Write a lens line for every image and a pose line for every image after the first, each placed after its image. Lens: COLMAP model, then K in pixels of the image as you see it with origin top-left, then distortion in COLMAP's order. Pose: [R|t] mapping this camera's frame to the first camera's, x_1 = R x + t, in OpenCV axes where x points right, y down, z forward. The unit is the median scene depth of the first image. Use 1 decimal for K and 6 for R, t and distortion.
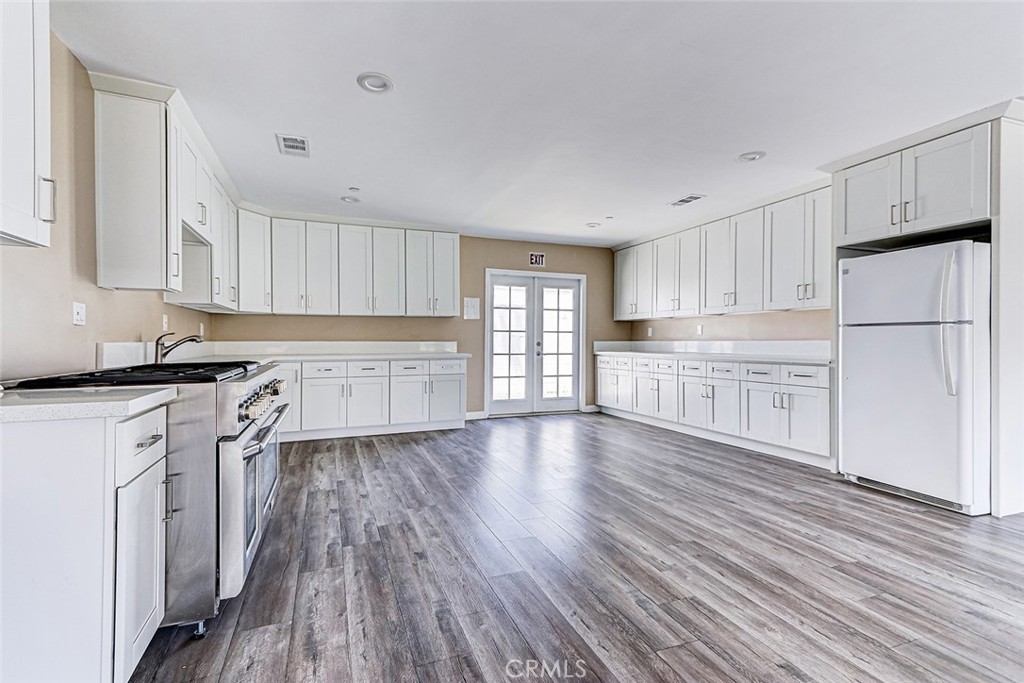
lens RADIAL K [[465.2, 0, 503.6], [0, 465.2, 341.1], [0, 0, 1]] dist [0.017875, 0.000119]
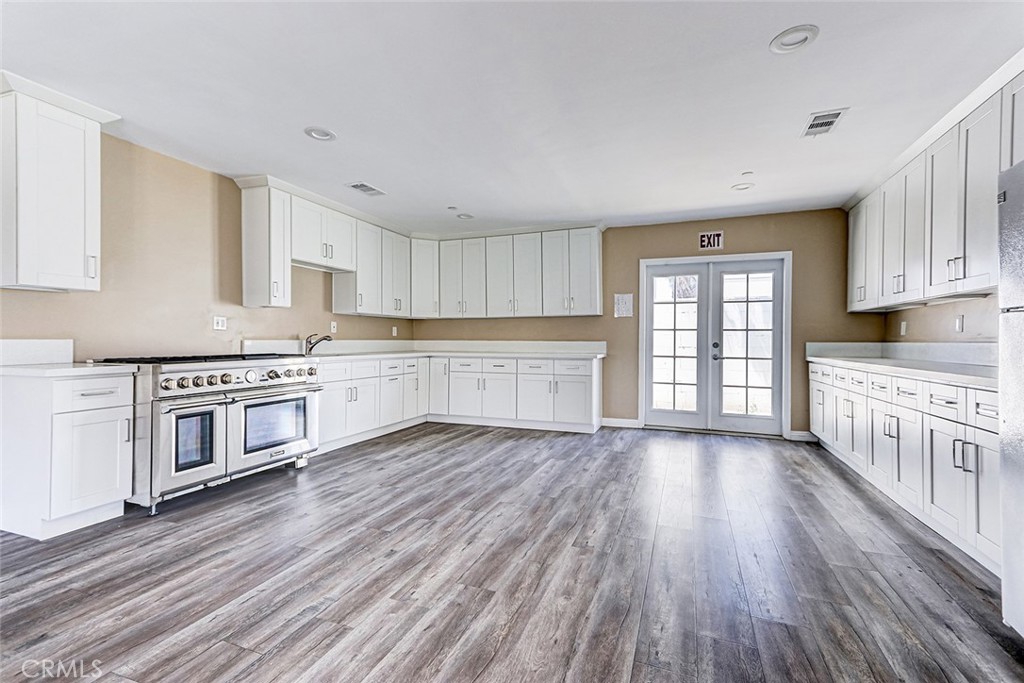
lens RADIAL K [[465.2, 0, 503.1], [0, 465.2, 340.1], [0, 0, 1]] dist [0.017875, 0.000119]
pose [[0.733033, 0.002665, -0.680188, 0.397792], [-0.005147, 0.999985, -0.001629, 0.000477], [0.680173, 0.004696, 0.733036, 0.177732]]
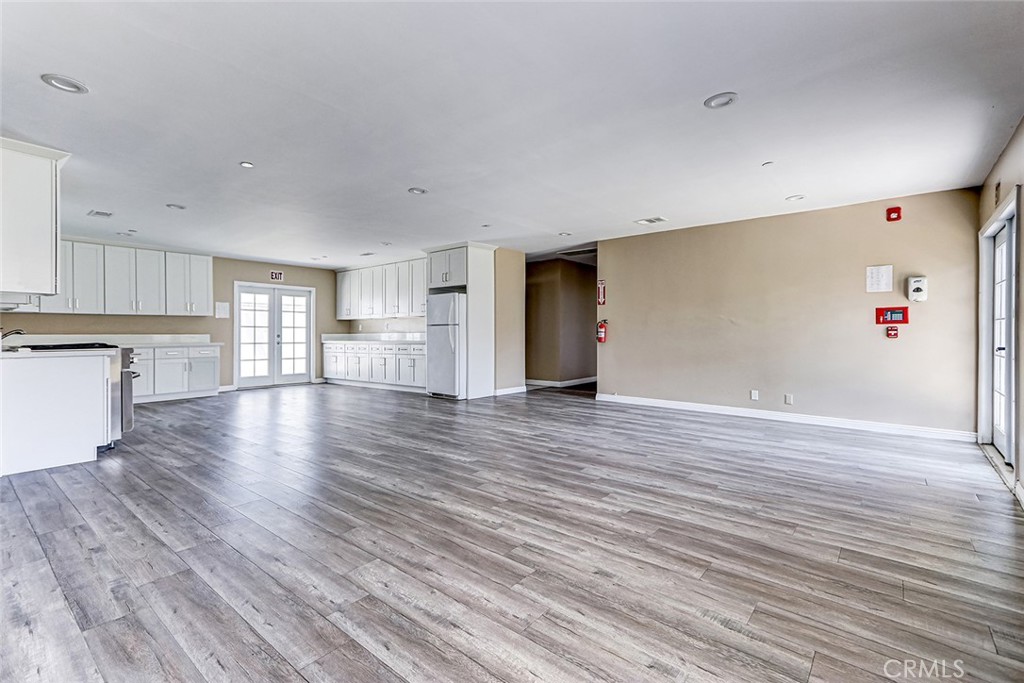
lens RADIAL K [[465.2, 0, 506.6], [0, 465.2, 333.1], [0, 0, 1]] dist [0.017875, 0.000119]
pose [[0.875637, -0.003886, 0.482955, -0.002702], [0.006690, 0.999969, -0.004082, 0.008952], [-0.482924, 0.006805, 0.875636, -0.631226]]
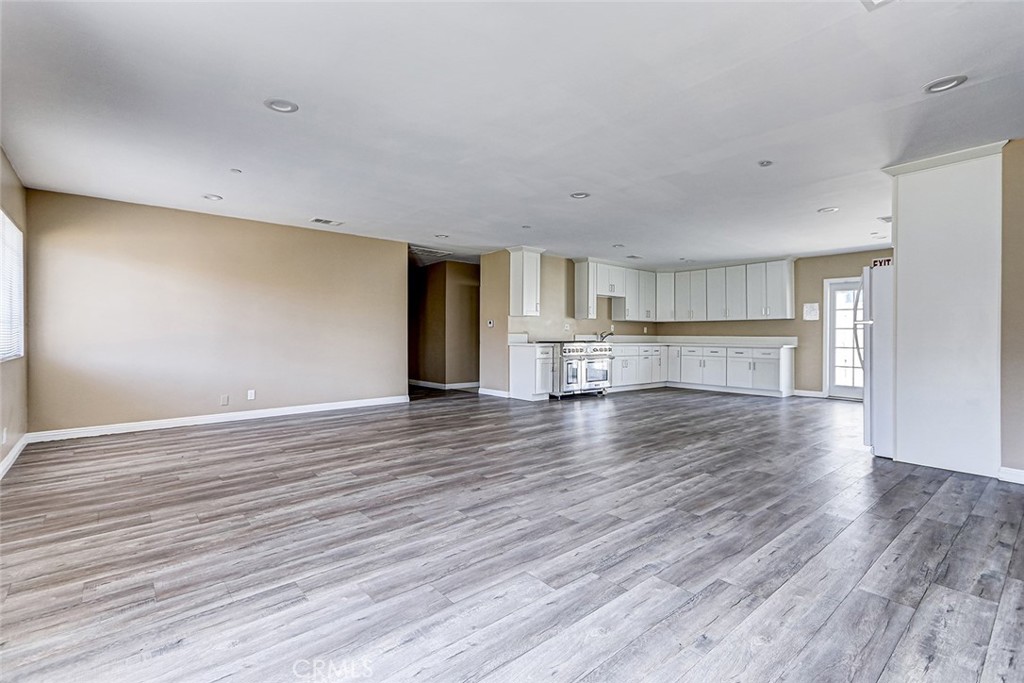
lens RADIAL K [[465.2, 0, 501.5], [0, 465.2, 334.1], [0, 0, 1]] dist [0.017875, 0.000119]
pose [[0.318442, 0.000127, -0.947942, 0.946877], [-0.010662, 0.999937, -0.003448, 0.006924], [0.947882, 0.011205, 0.318423, -0.255864]]
